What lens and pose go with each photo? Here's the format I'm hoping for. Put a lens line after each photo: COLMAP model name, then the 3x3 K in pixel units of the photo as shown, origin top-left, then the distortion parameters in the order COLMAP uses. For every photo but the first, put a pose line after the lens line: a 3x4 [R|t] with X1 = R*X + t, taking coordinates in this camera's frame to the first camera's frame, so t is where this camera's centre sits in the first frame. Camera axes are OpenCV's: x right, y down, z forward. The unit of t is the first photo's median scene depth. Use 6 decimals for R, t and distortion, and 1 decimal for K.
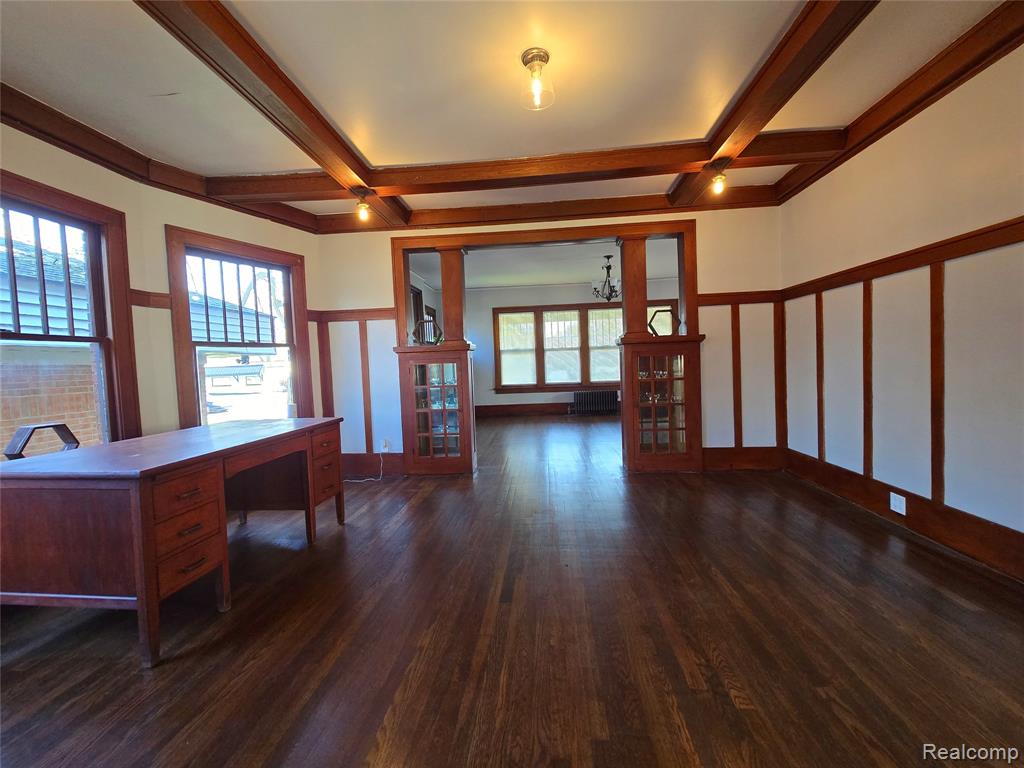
lens RADIAL K [[424.1, 0, 512.5], [0, 424.1, 379.1], [0, 0, 1]] dist [-0.006089, 0.001055]
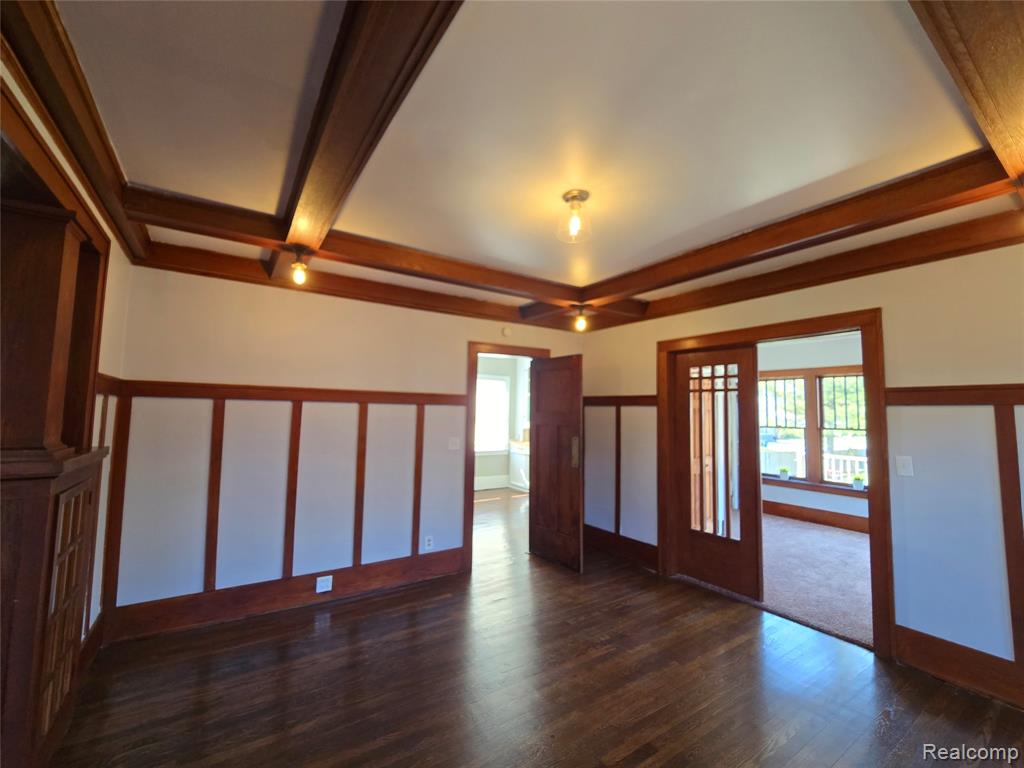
lens RADIAL K [[424.1, 0, 508.3], [0, 424.1, 379.5], [0, 0, 1]] dist [-0.006089, 0.001055]
pose [[-0.615016, 0.094149, 0.782874, -0.406940], [0.042919, 0.995371, -0.085987, -0.155815], [-0.787346, -0.019283, -0.616210, 1.167658]]
